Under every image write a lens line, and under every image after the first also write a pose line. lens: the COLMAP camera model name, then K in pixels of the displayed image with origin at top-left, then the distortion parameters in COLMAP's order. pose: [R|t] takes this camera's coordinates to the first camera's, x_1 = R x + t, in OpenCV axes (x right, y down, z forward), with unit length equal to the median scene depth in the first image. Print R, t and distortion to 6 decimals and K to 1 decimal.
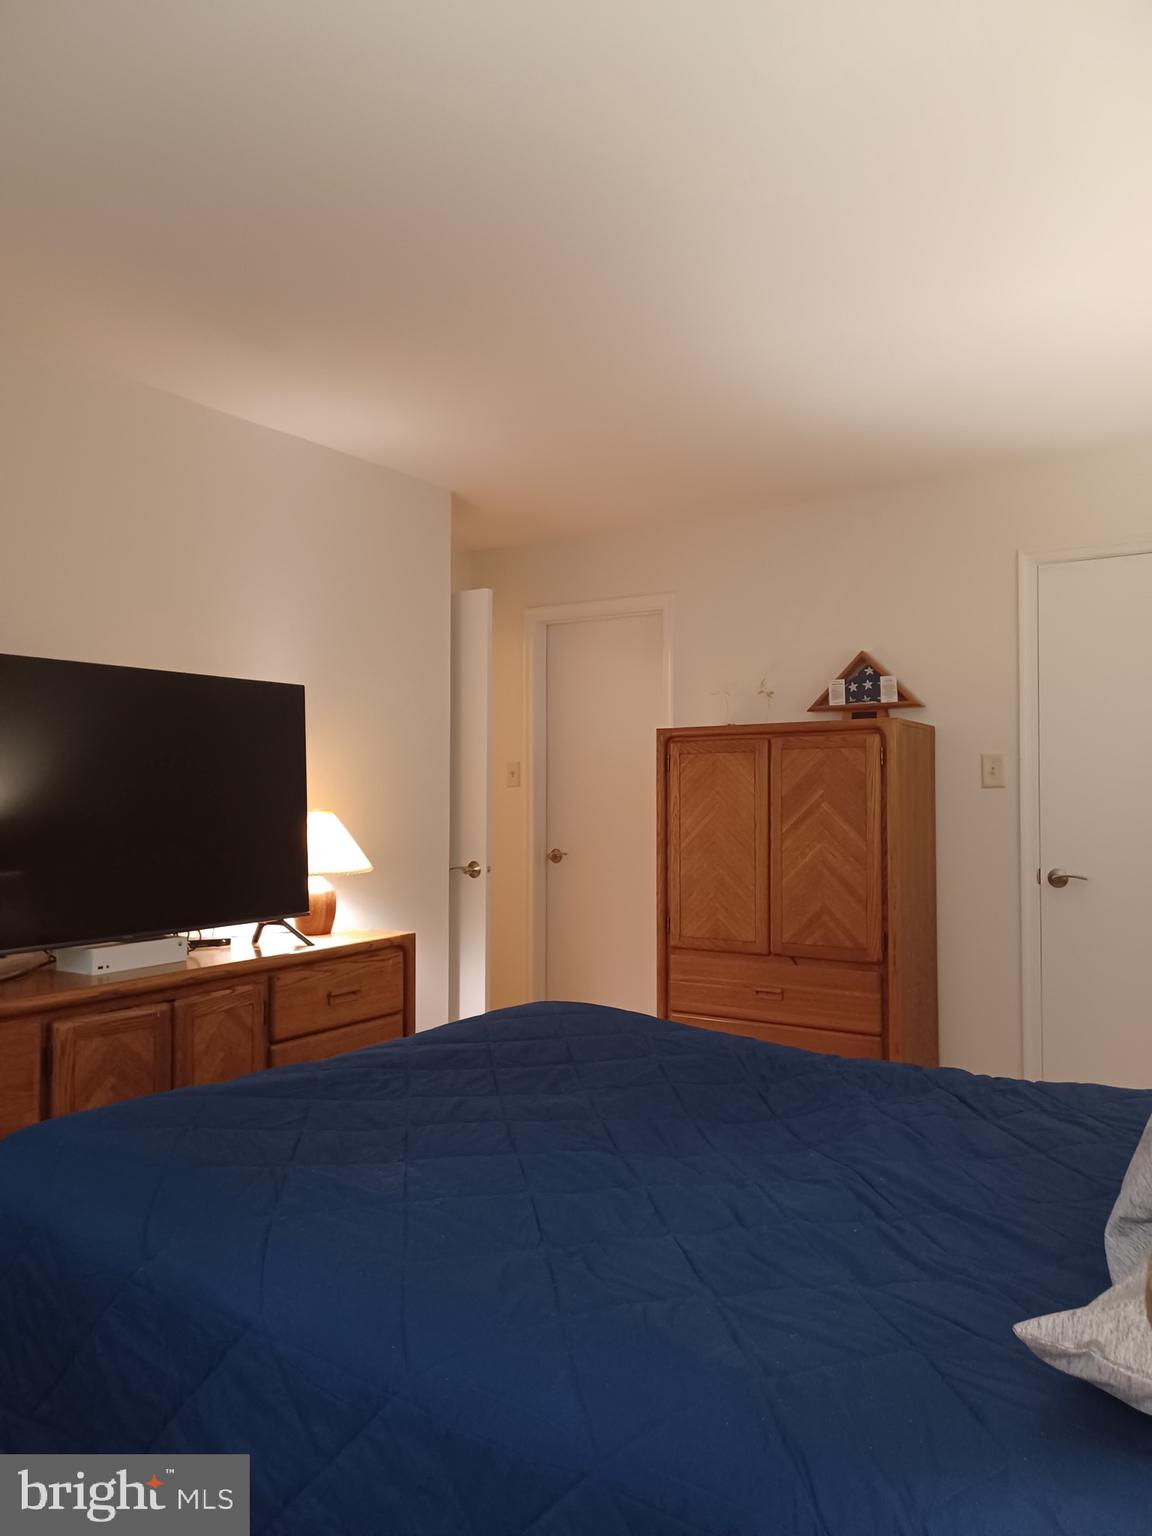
lens RADIAL K [[1104.5, 0, 578.2], [0, 1104.5, 765.8], [0, 0, 1]] dist [0.046492, -0.030675]
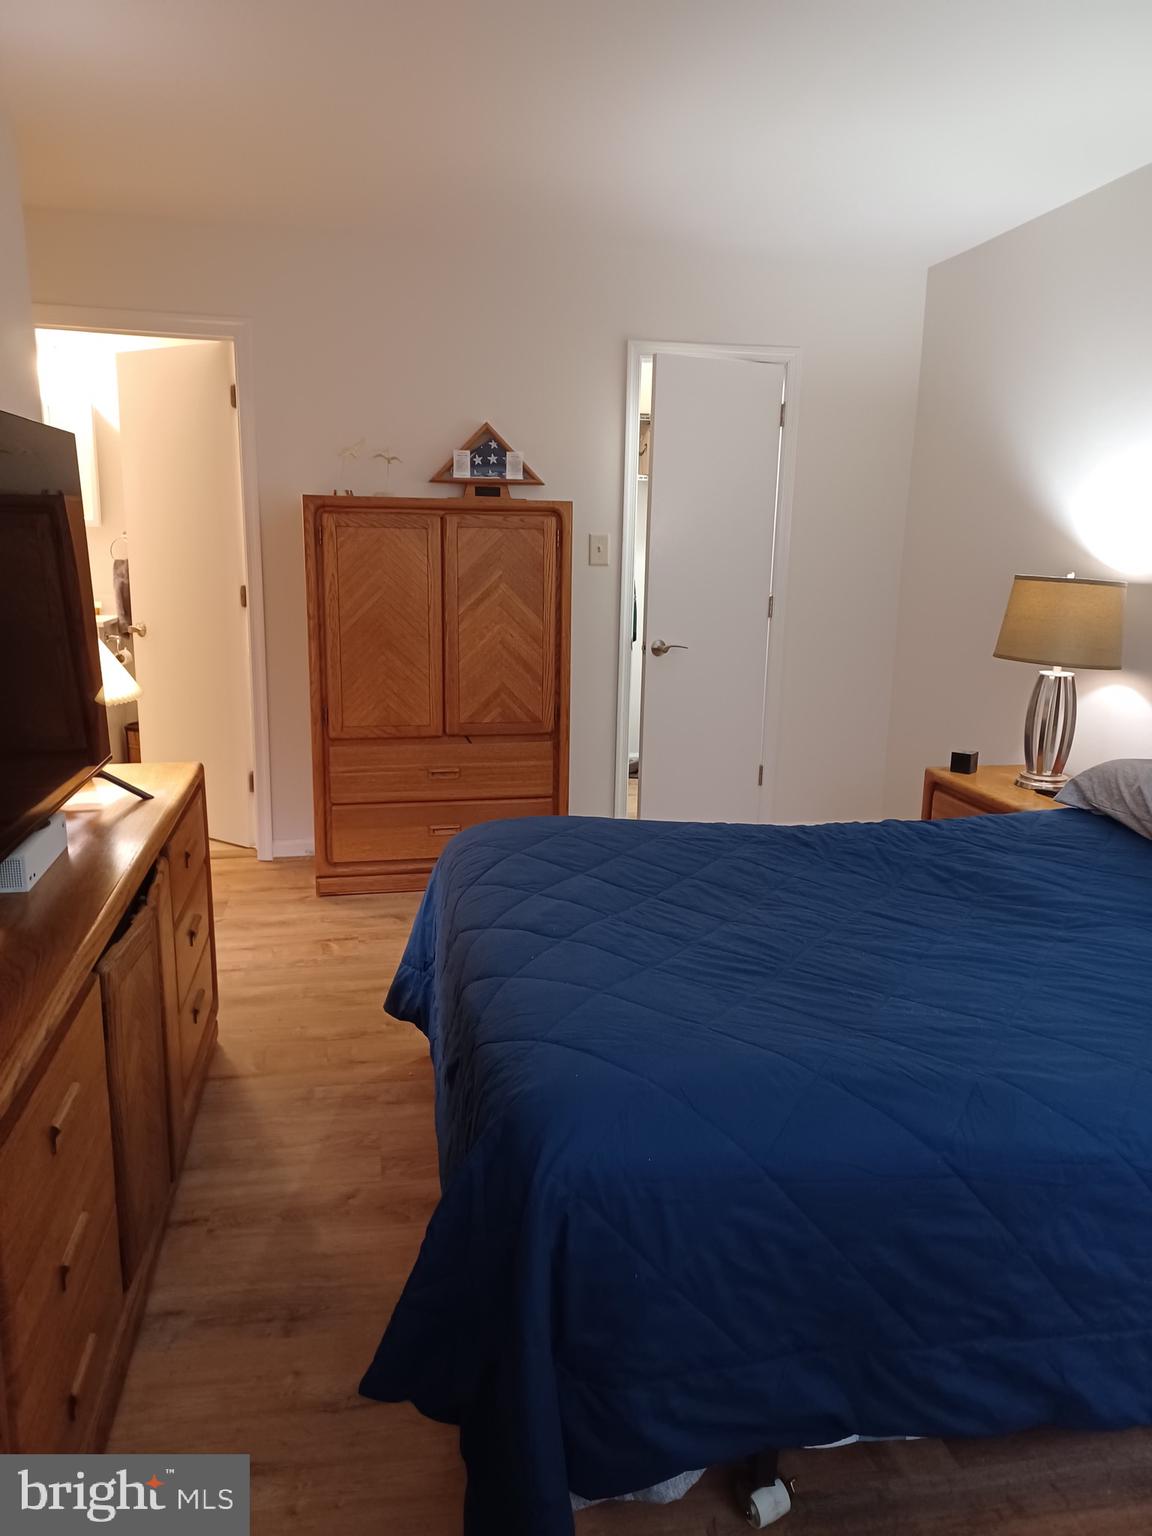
lens RADIAL K [[1104.5, 0, 579.4], [0, 1104.5, 775.3], [0, 0, 1]] dist [0.046492, -0.030675]
pose [[0.680615, -0.143635, 0.718423, -0.462903], [-0.046015, 0.970277, 0.237583, -0.038753], [-0.731195, -0.194761, 0.653776, 0.241458]]
